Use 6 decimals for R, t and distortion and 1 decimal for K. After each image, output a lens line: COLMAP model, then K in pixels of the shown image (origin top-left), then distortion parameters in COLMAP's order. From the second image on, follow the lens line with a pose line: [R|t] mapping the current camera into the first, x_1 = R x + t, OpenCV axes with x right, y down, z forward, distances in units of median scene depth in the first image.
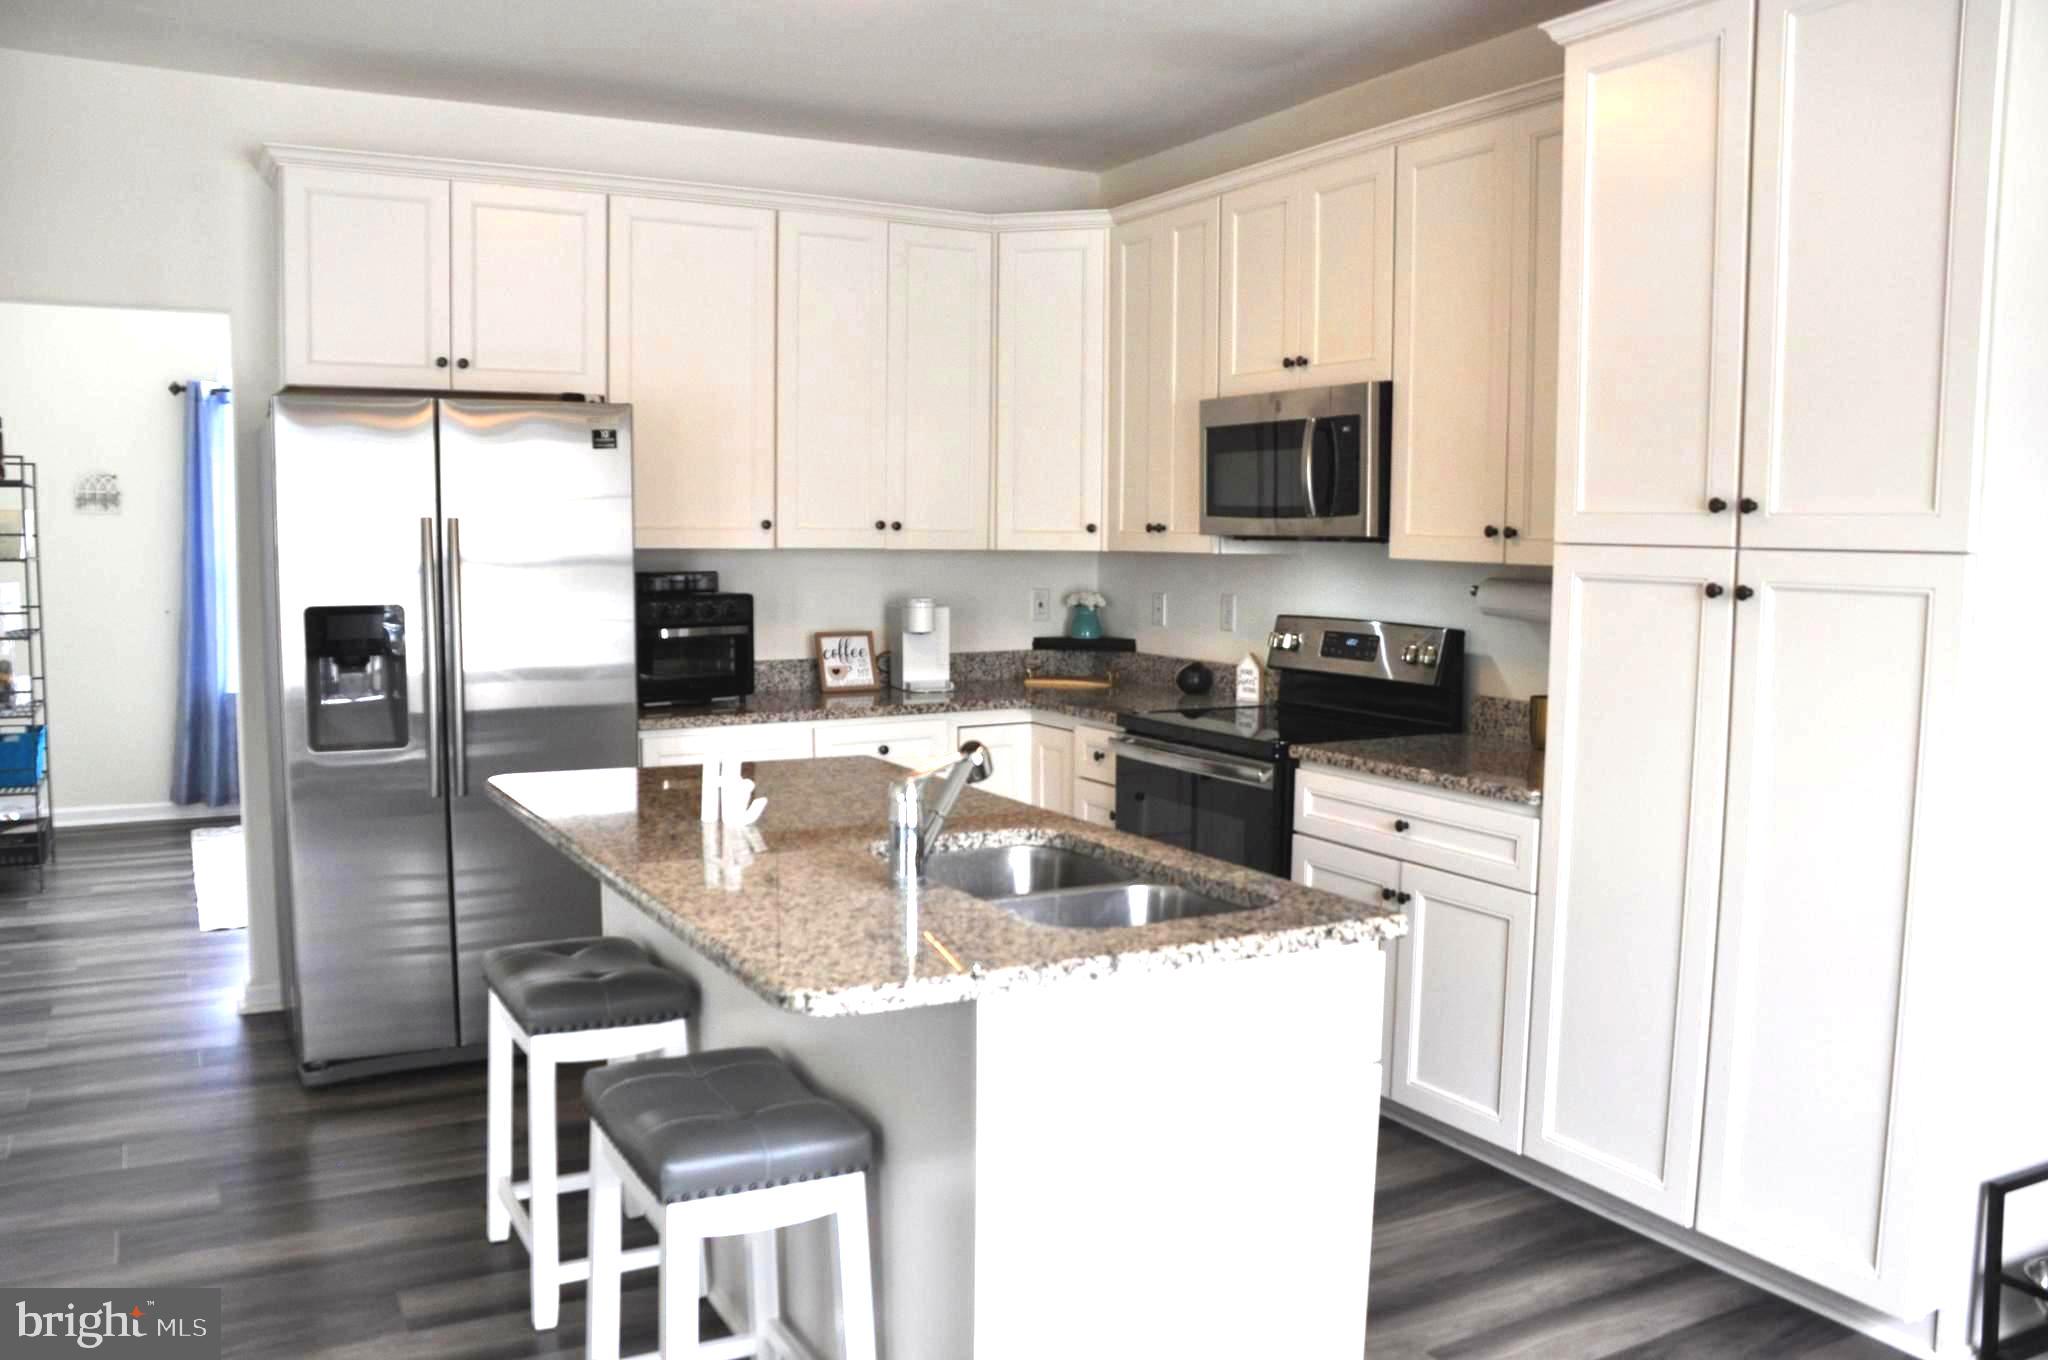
lens RADIAL K [[1640.2, 0, 1035.9], [0, 1640.2, 716.1], [0, 0, 1]] dist [-0.163476, 0.125519]
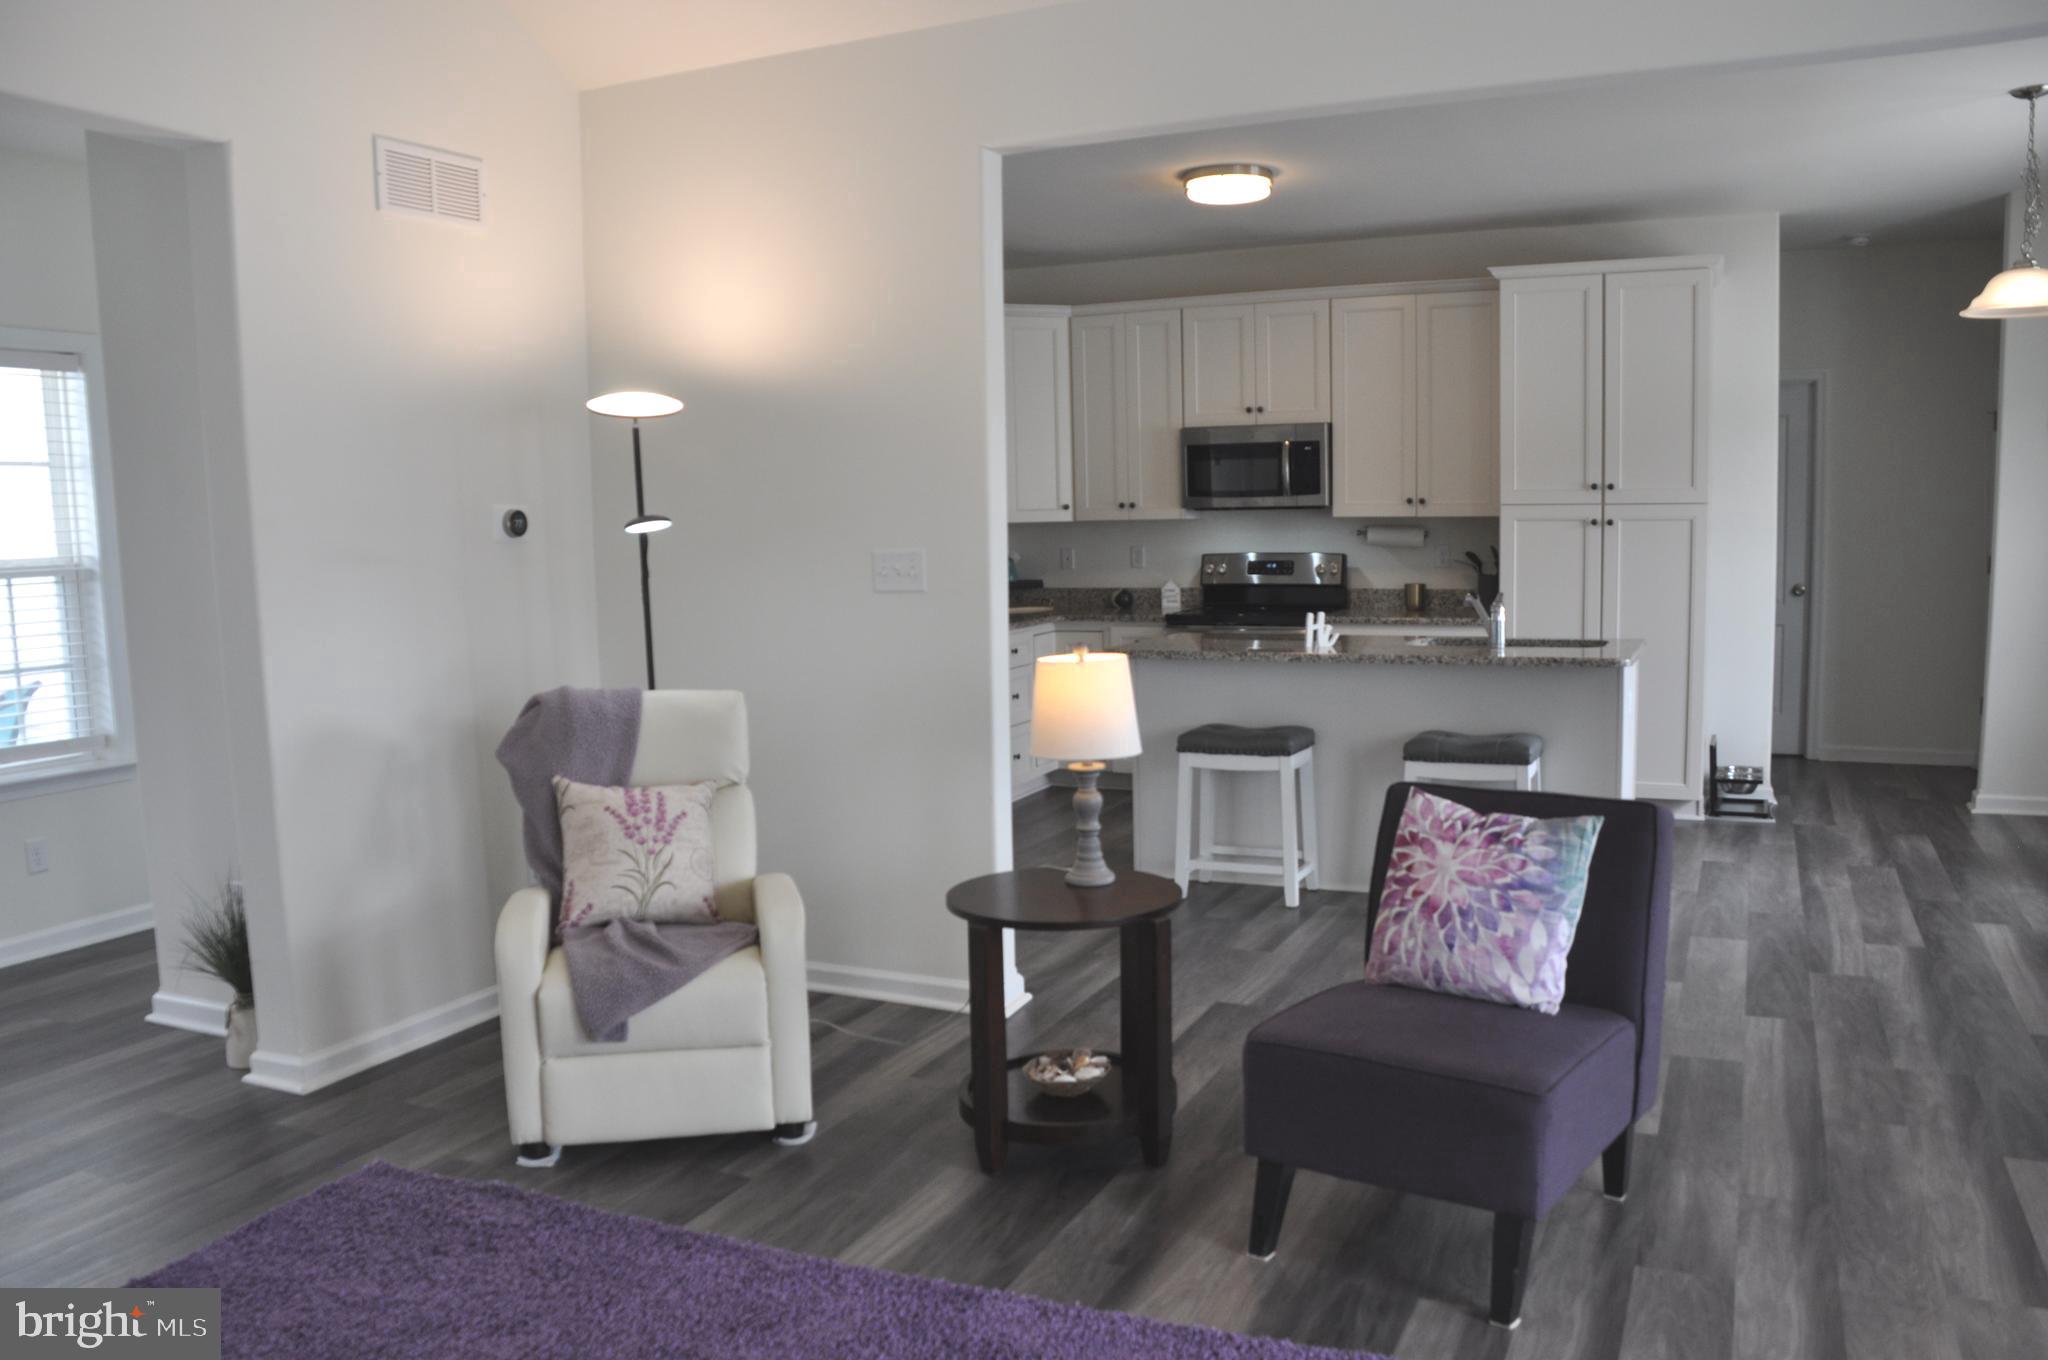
lens RADIAL K [[1602.9, 0, 1031.4], [0, 1602.9, 723.2], [0, 0, 1]] dist [-0.170230, 0.118528]
pose [[0.809223, -0.102138, 0.578556, -1.022252], [0.093675, 0.994605, 0.044564, 0.023131], [-0.579986, 0.018134, 0.814424, -0.260337]]
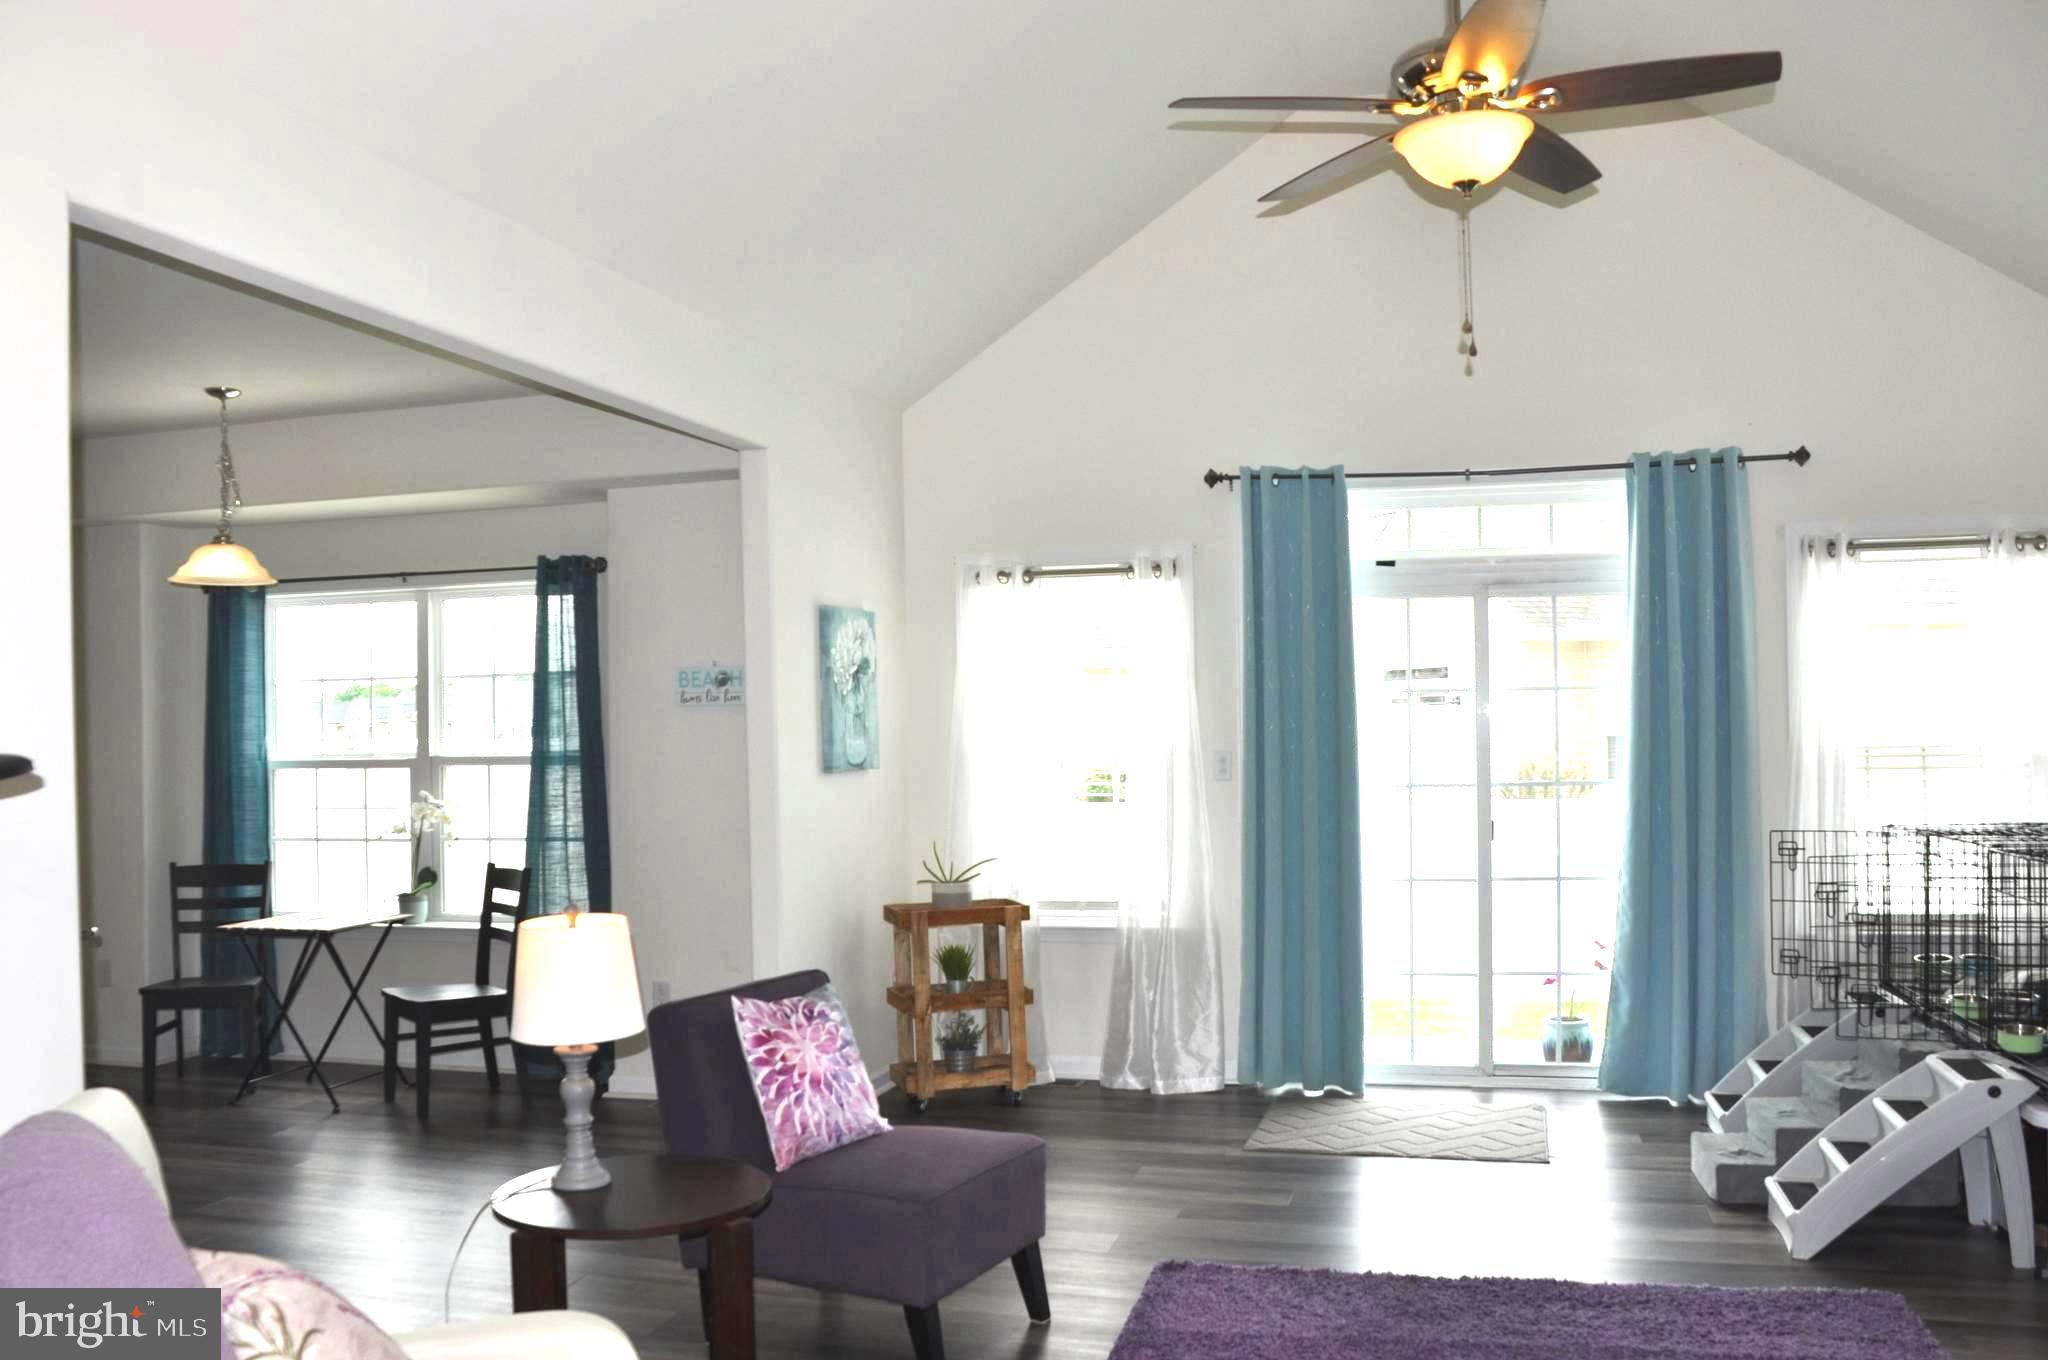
lens RADIAL K [[1676.1, 0, 1033.8], [0, 1676.1, 719.1], [0, 0, 1]] dist [-0.157505, 0.136116]
pose [[-0.706511, 0.007974, 0.707657, -1.171016], [0.091759, 0.992528, 0.080427, -0.090281], [-0.701728, 0.121756, -0.701964, 0.671784]]
